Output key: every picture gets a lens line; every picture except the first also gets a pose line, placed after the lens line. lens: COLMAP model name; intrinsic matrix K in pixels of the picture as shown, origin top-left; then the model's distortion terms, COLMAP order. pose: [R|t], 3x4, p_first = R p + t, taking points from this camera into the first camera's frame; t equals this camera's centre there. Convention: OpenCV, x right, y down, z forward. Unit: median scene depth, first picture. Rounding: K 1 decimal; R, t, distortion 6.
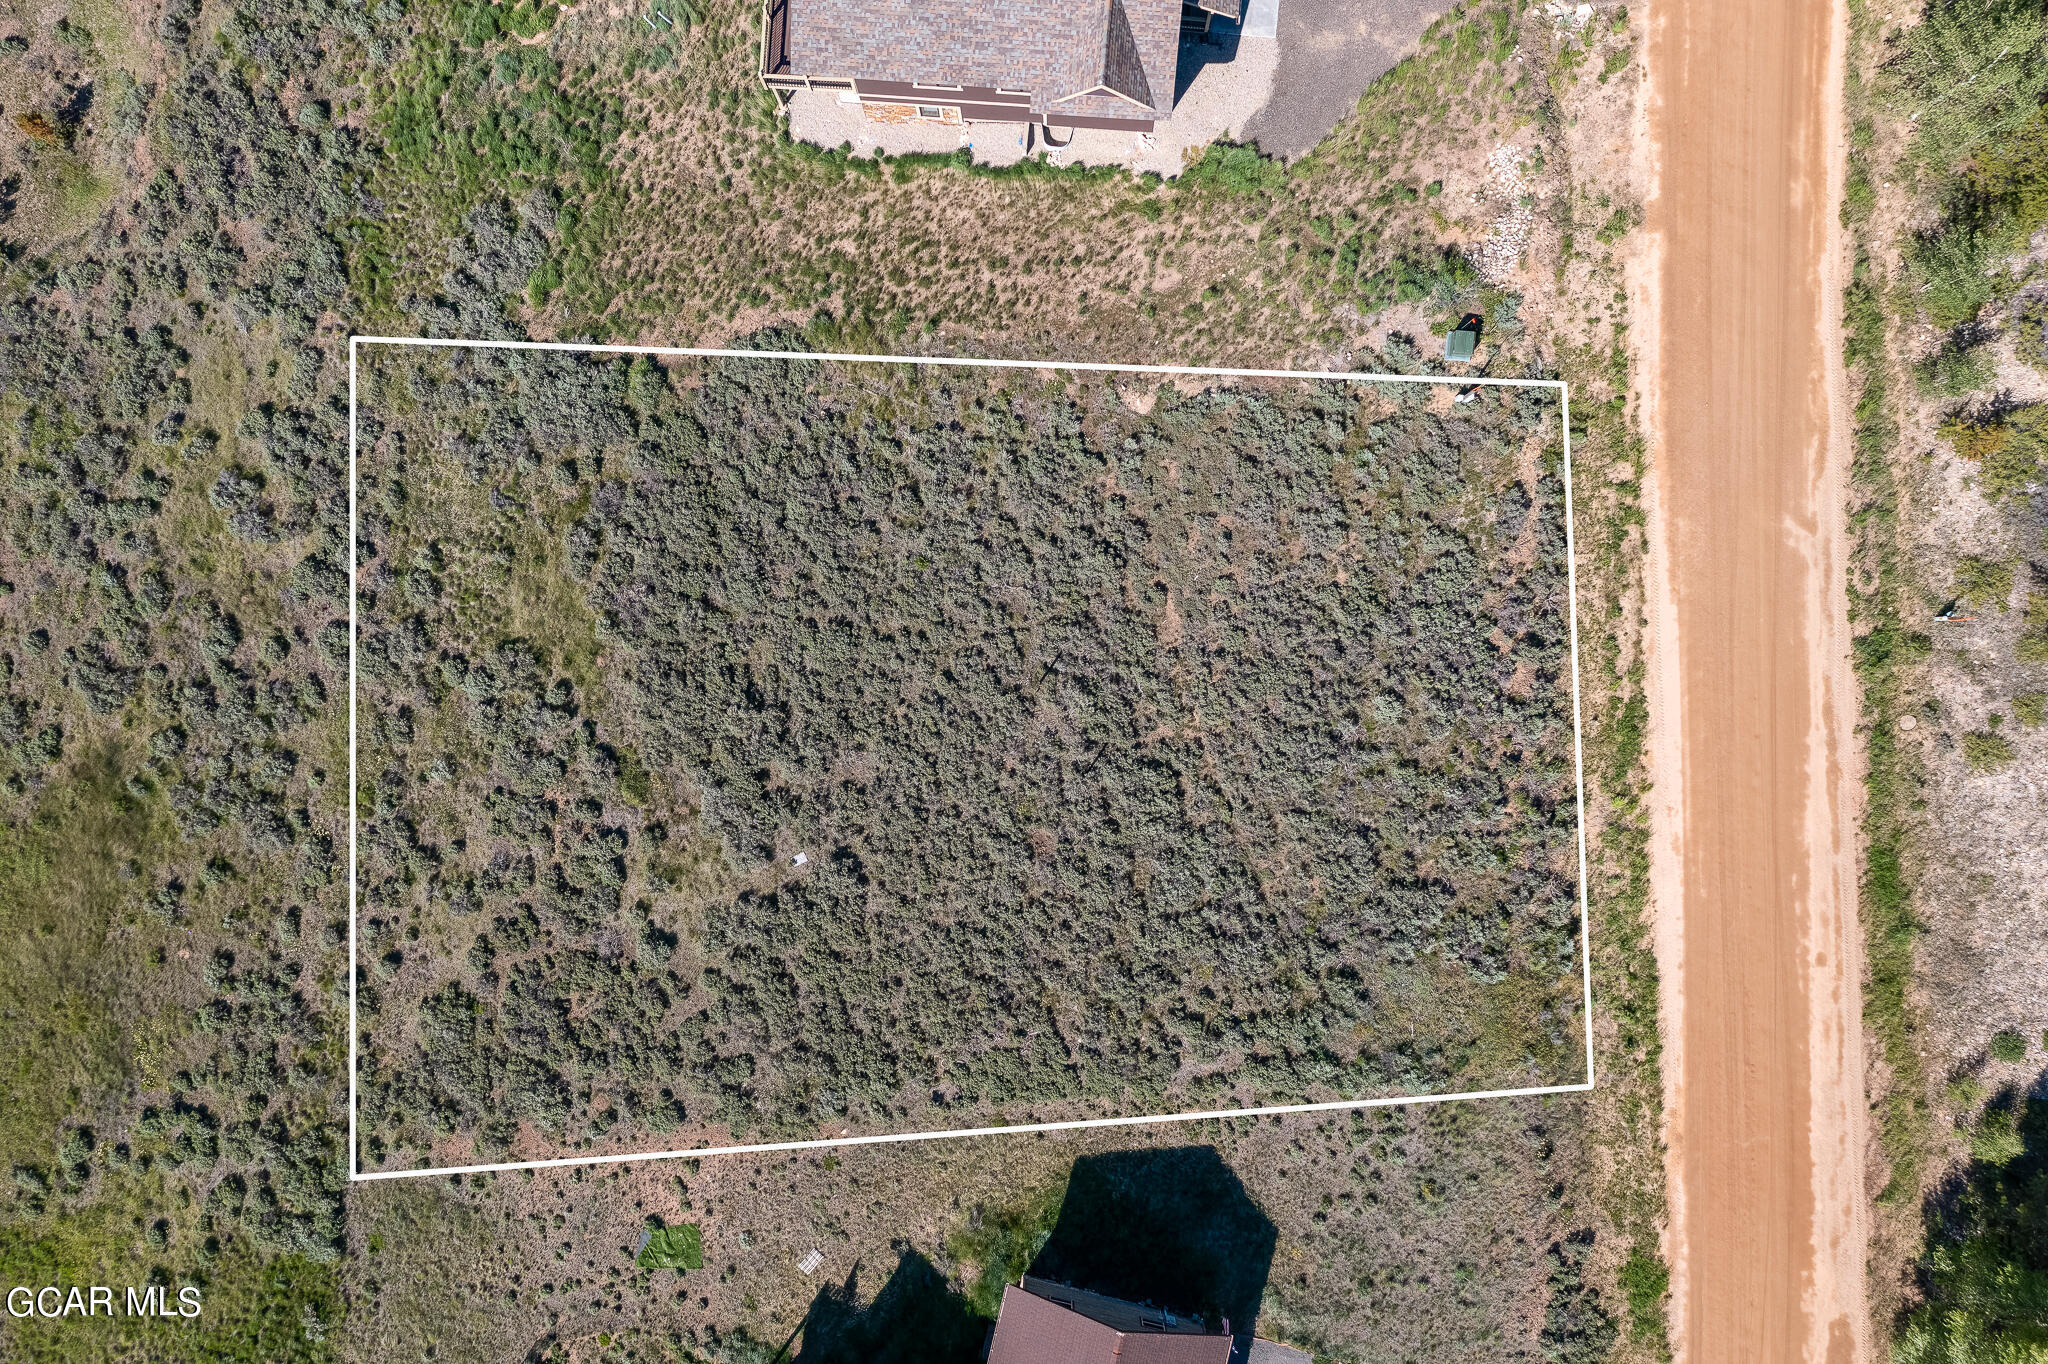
lens RADIAL K [[1611.4, 0, 1021.1], [0, 1611.4, 665.7], [0, 0, 1]] dist [-0.023535, 0.014045]
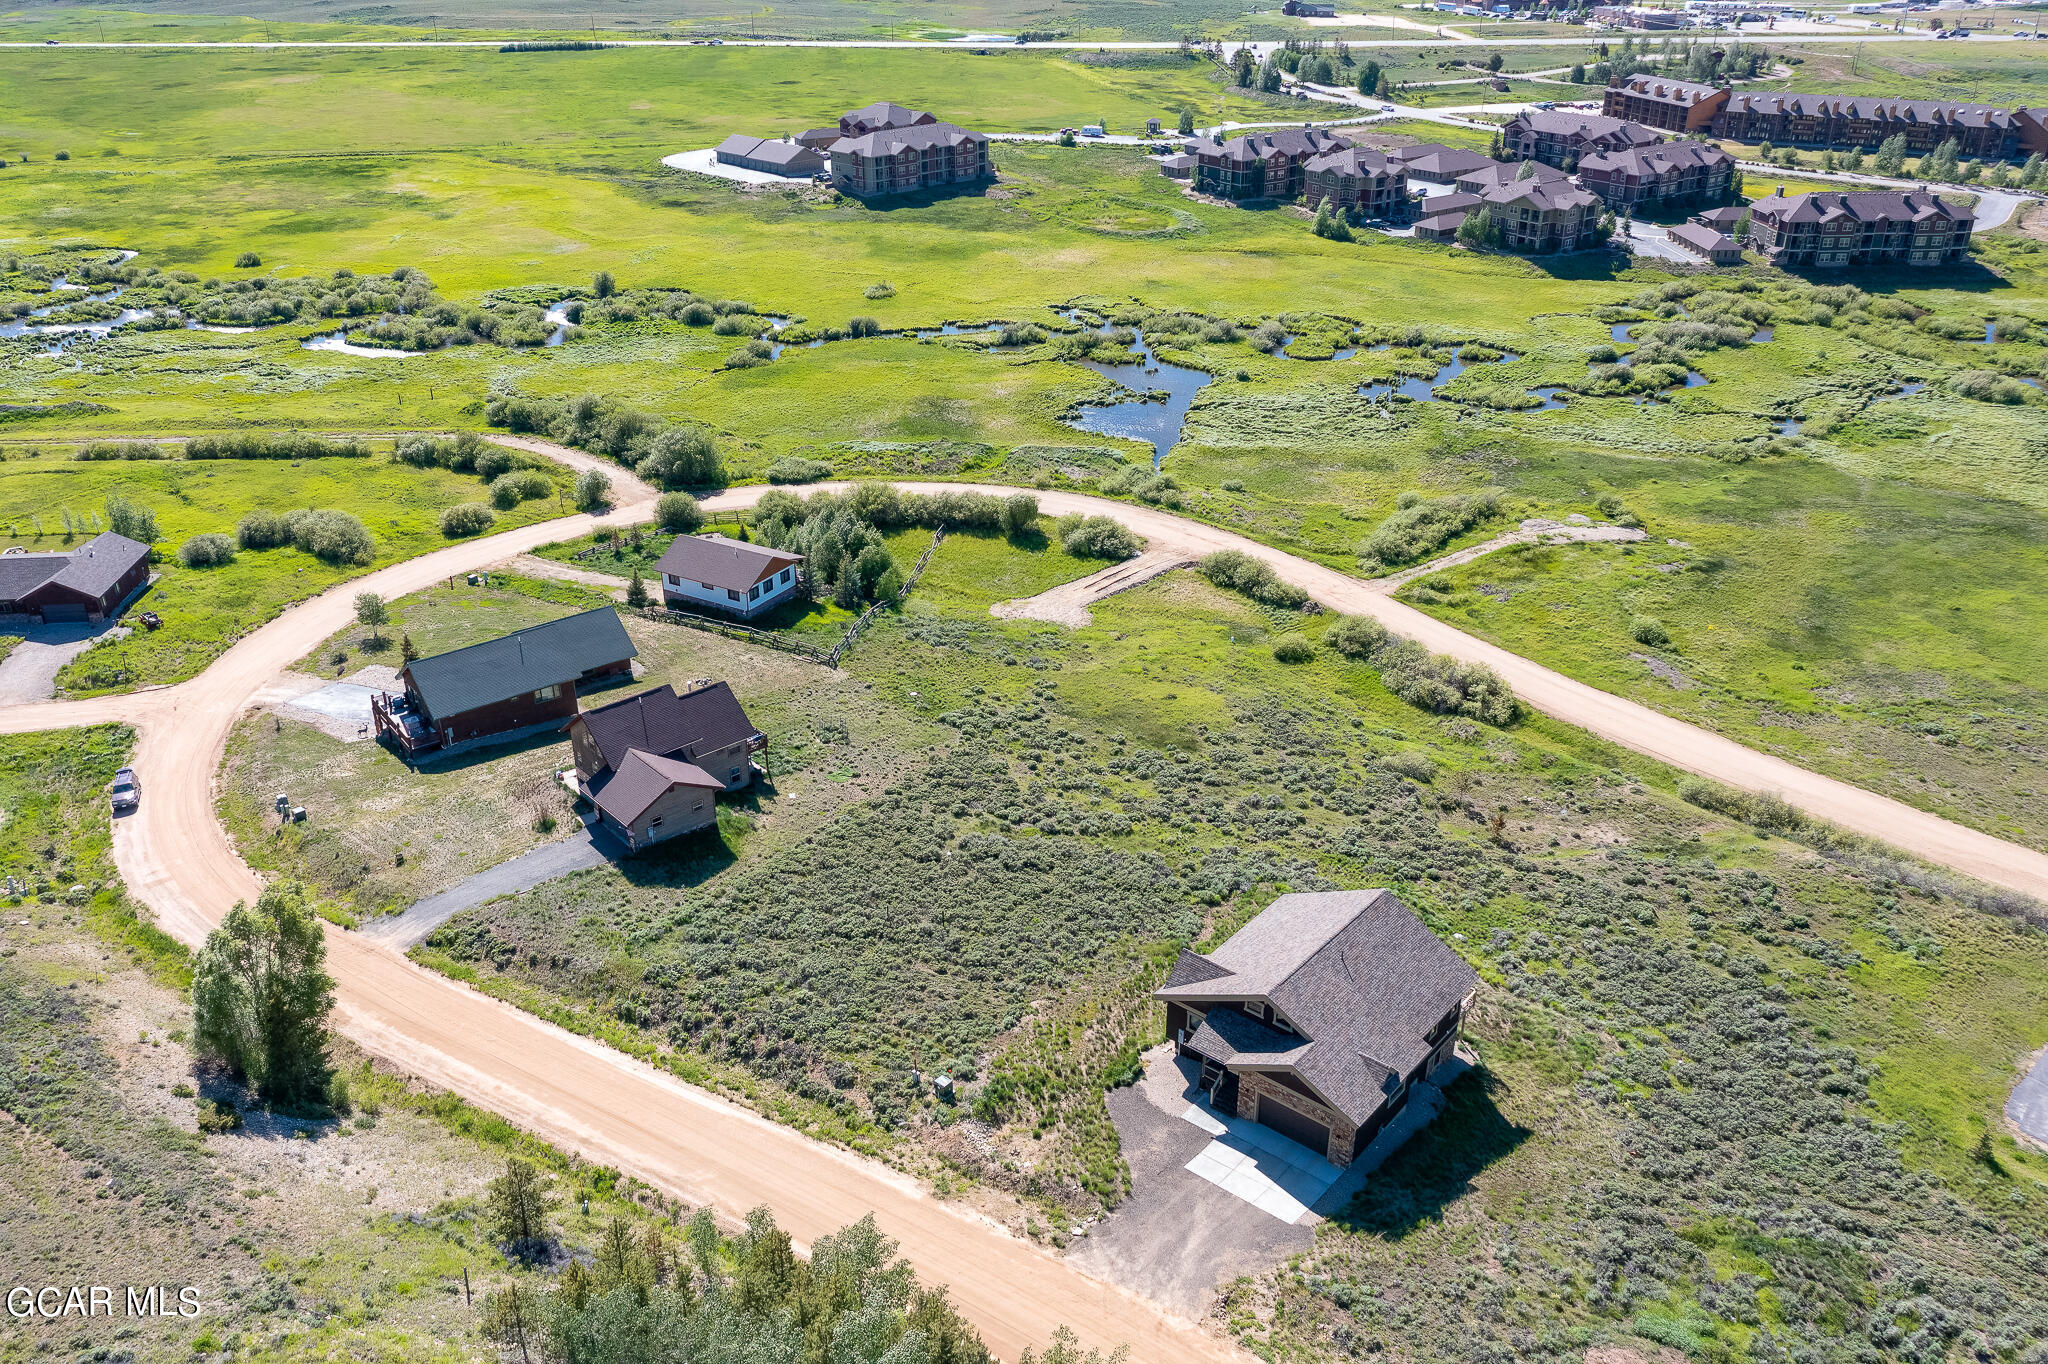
lens RADIAL K [[1611.4, 0, 1023.2], [0, 1611.4, 679.6], [0, 0, 1]] dist [-0.023535, 0.014045]
pose [[-0.584203, 0.385215, -0.714364, 1.153187], [-0.810826, -0.238390, 0.534539, -0.970229], [0.035616, 0.891504, 0.451611, -0.053273]]
